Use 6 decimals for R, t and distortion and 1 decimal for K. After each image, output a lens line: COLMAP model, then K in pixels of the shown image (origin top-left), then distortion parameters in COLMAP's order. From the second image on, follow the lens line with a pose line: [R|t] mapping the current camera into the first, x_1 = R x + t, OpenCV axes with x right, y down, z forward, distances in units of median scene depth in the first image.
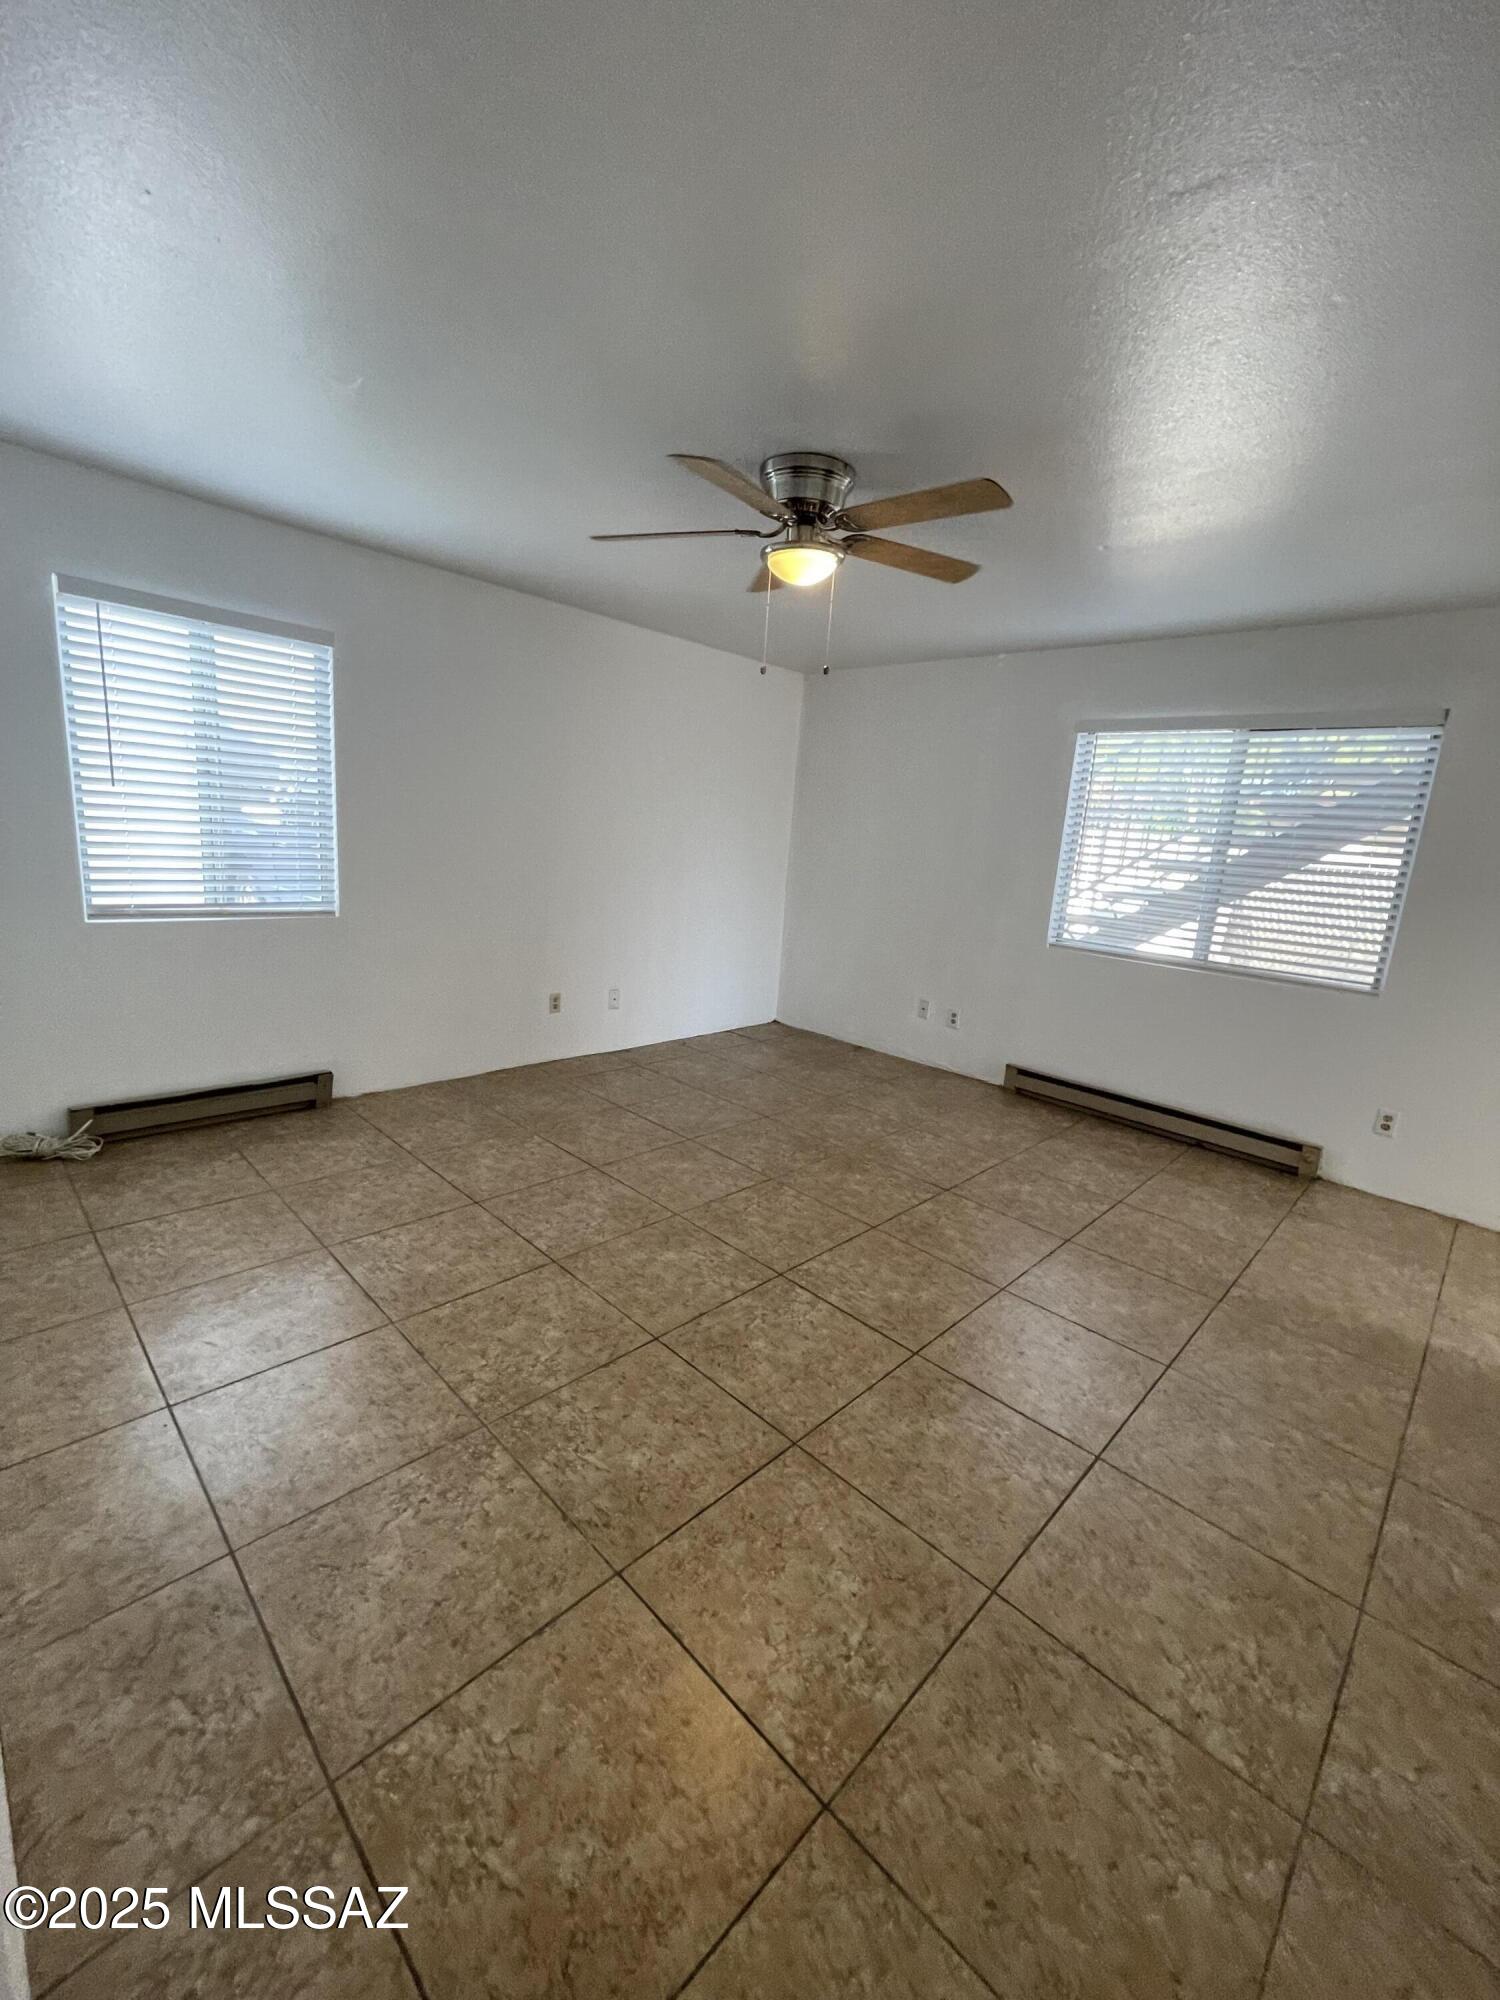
lens RADIAL K [[808.5, 0, 757.8], [0, 808.5, 991.9], [0, 0, 1]] dist [-0.017869, -0.000983]
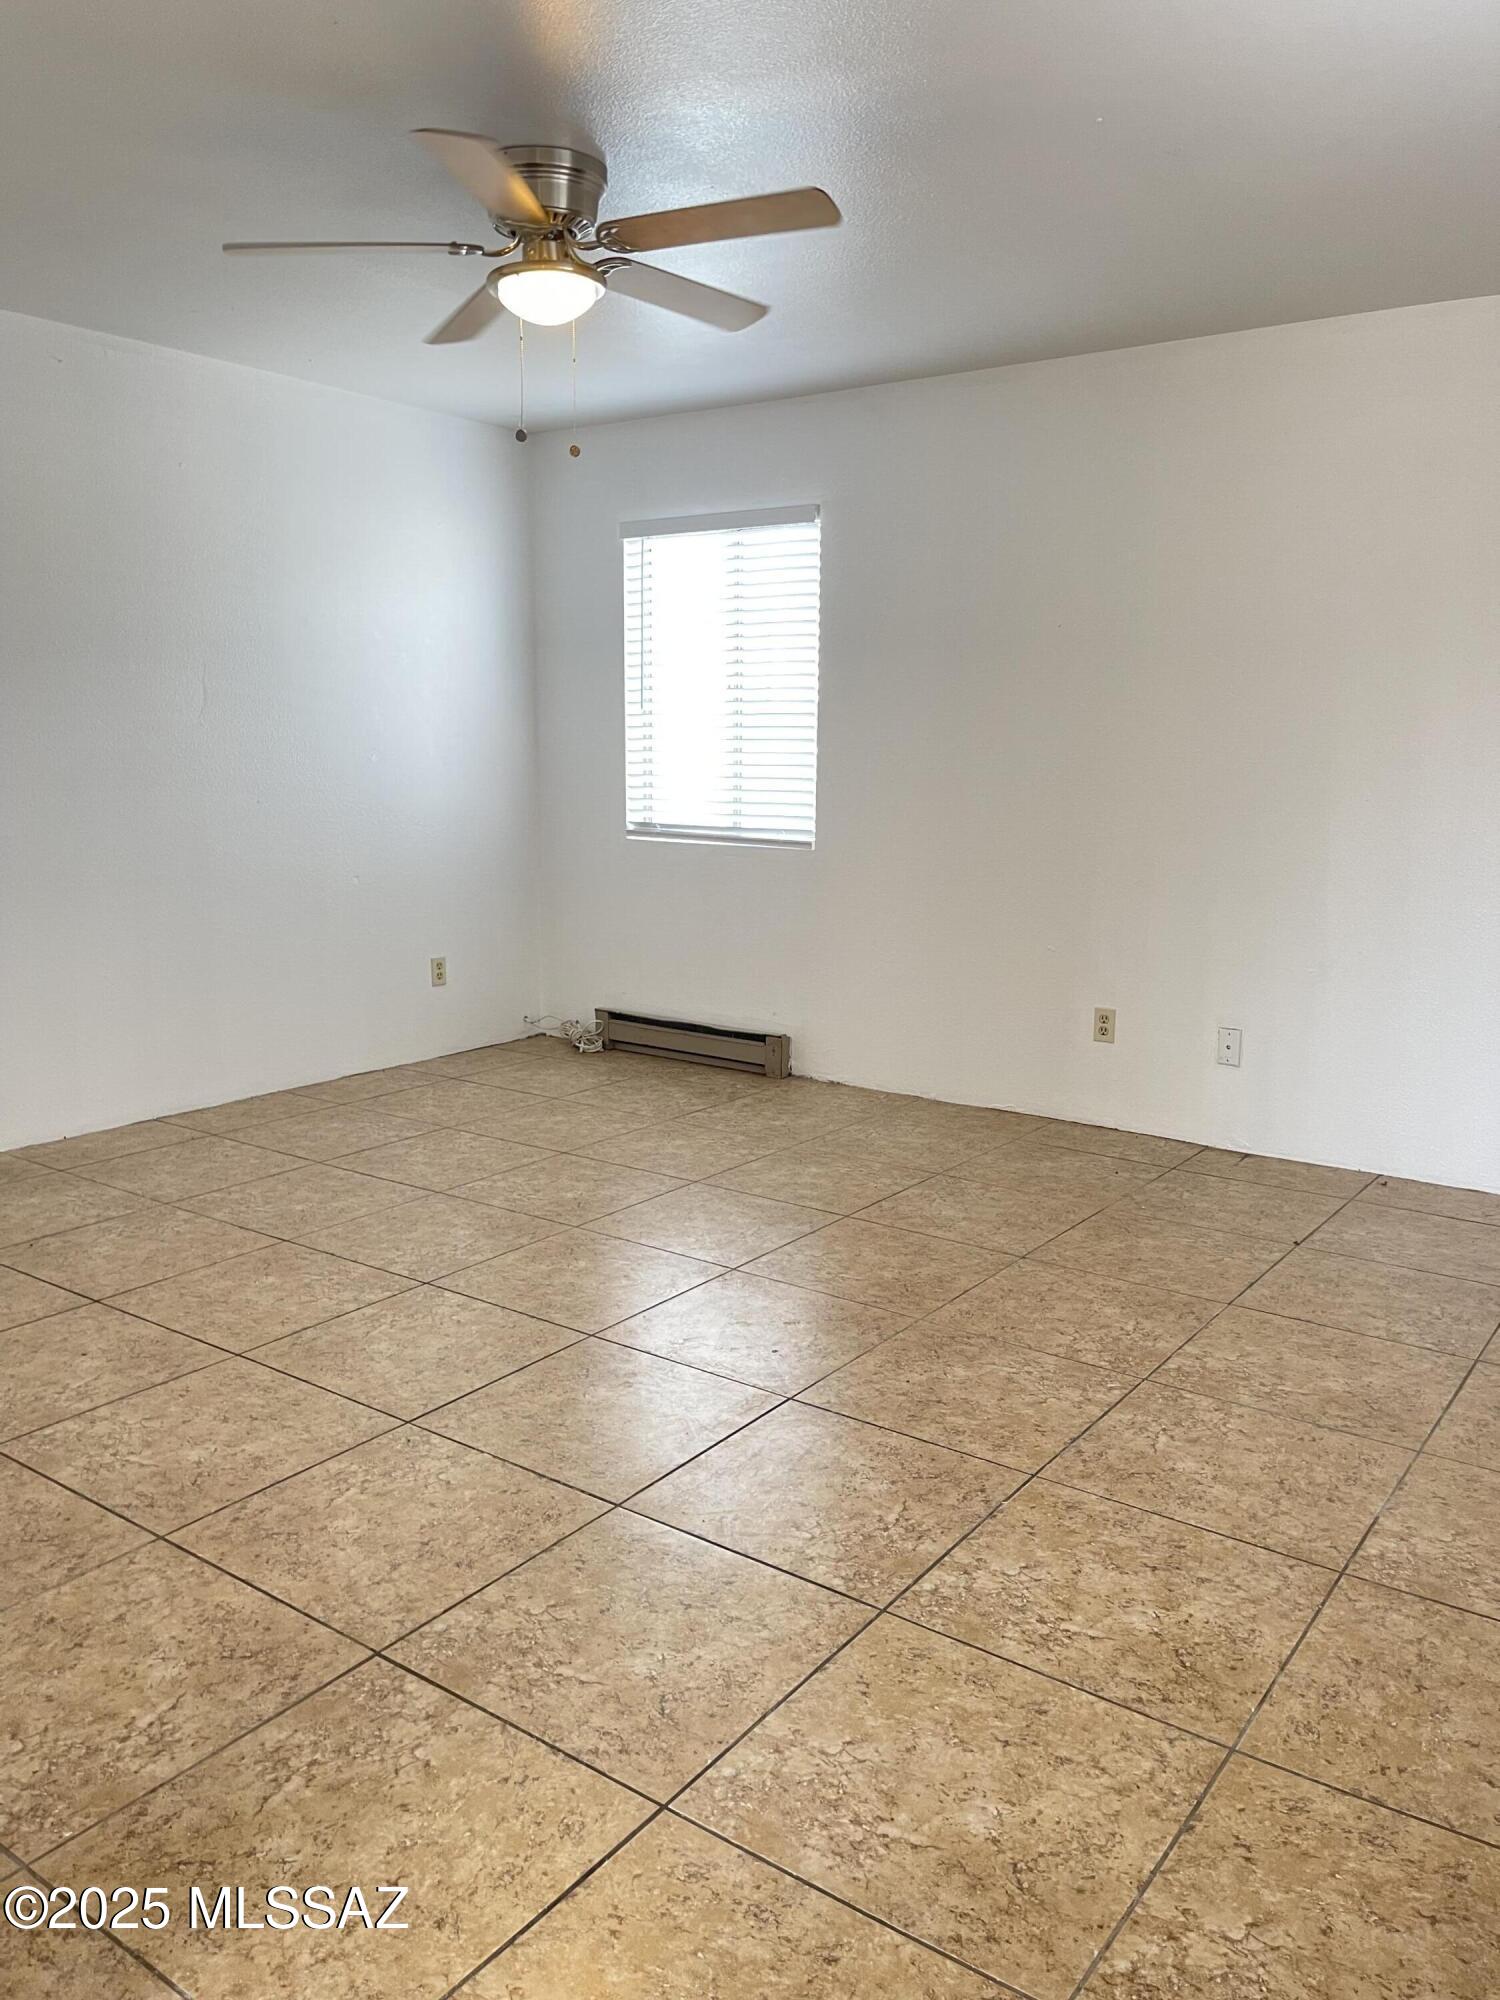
lens RADIAL K [[1515.7, 0, 755.8], [0, 1515.7, 1006.4], [0, 0, 1]] dist [0.041129, 0.004225]
pose [[0.148527, 0.102679, -0.983563, 1.037062], [-0.196500, 0.977827, 0.072407, -0.039369], [0.969189, 0.182516, 0.165410, 0.749807]]
